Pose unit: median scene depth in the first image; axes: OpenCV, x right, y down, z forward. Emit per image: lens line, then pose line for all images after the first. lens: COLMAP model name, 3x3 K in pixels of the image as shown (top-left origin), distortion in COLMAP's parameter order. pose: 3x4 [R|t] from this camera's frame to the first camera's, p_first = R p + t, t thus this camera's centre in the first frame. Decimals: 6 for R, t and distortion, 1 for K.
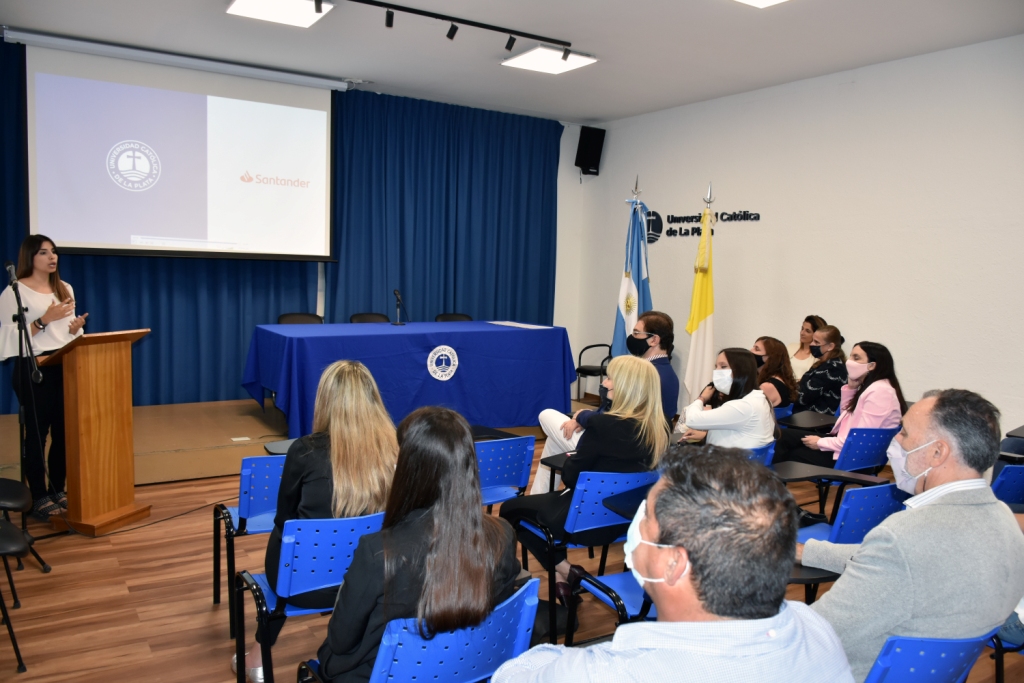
lens RADIAL K [[776.5, 0, 511.2], [0, 776.5, 346.0], [0, 0, 1]] dist [-0.018708, -0.016309]
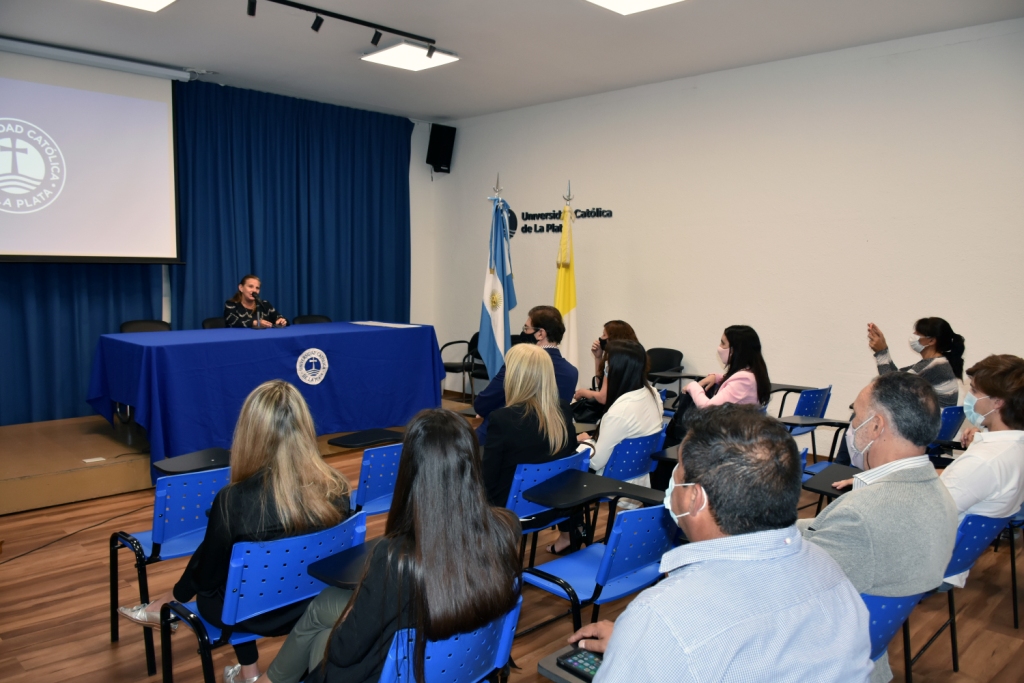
lens RADIAL K [[776.5, 0, 506.7], [0, 776.5, 345.7], [0, 0, 1]] dist [-0.018708, -0.016309]
pose [[0.975425, -0.040114, 0.216651, -0.058142], [0.039171, 0.999195, 0.008647, -0.003006], [-0.216823, 0.000052, 0.976211, 0.005530]]
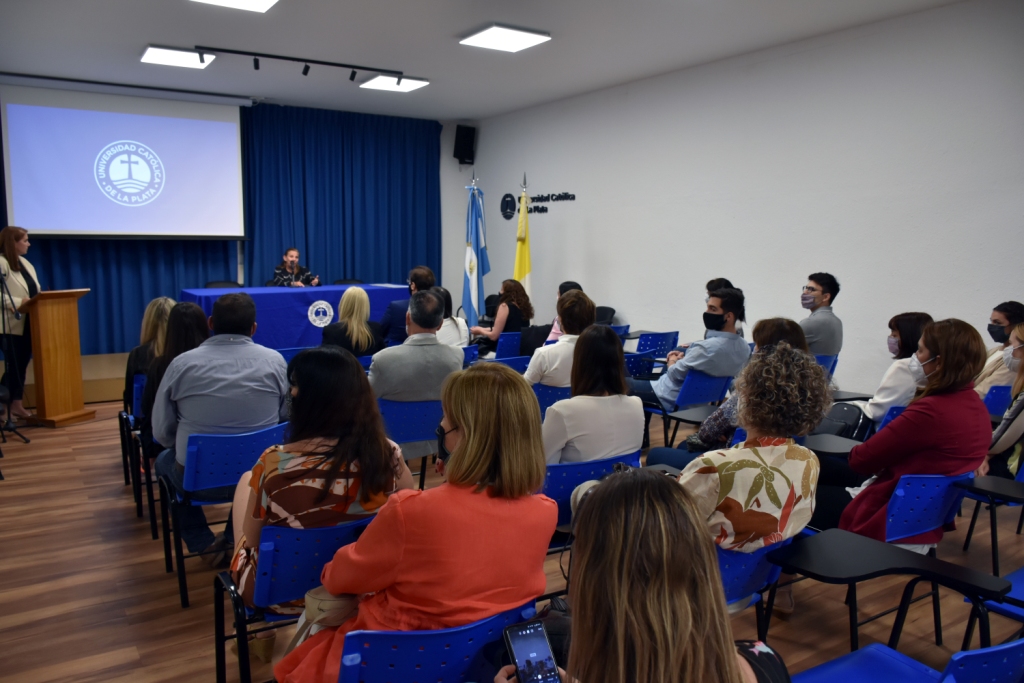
lens RADIAL K [[776.5, 0, 510.6], [0, 776.5, 346.6], [0, 0, 1]] dist [-0.018708, -0.016309]
pose [[0.999722, -0.023580, -0.000578, 0.227896], [0.023587, 0.999269, 0.030095, 0.043555], [-0.000132, -0.030100, 0.999547, -0.320452]]
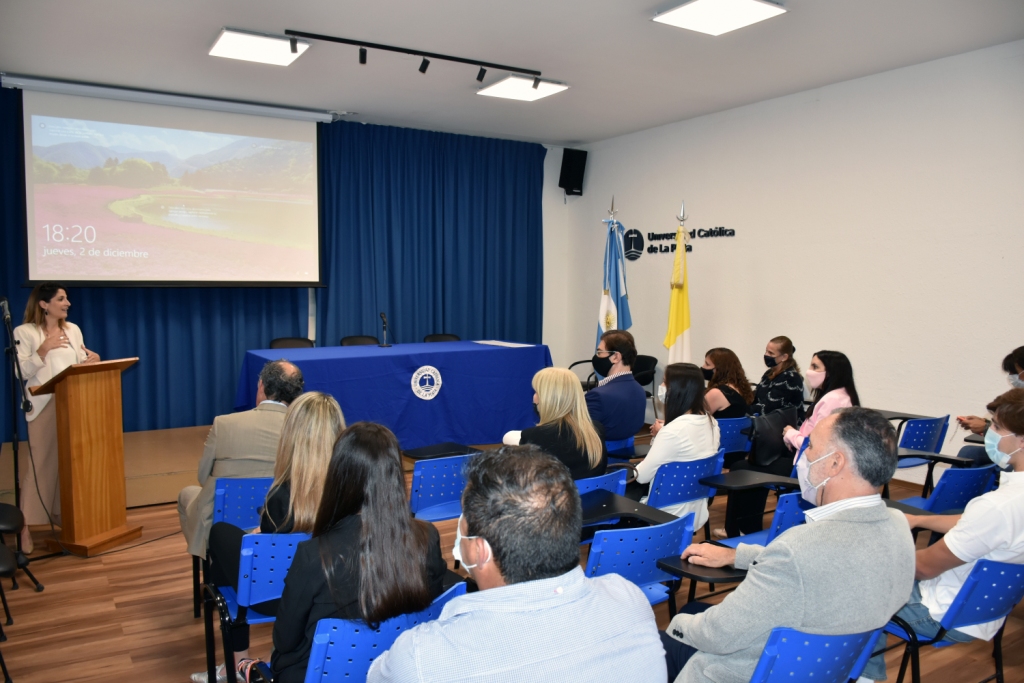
lens RADIAL K [[776.5, 0, 508.6], [0, 776.5, 344.0], [0, 0, 1]] dist [-0.018708, -0.016309]
pose [[0.999542, -0.025228, -0.016702, 0.037786], [0.024822, 0.999402, -0.024084, -0.001986], [0.017300, 0.023658, 0.999570, -0.029336]]
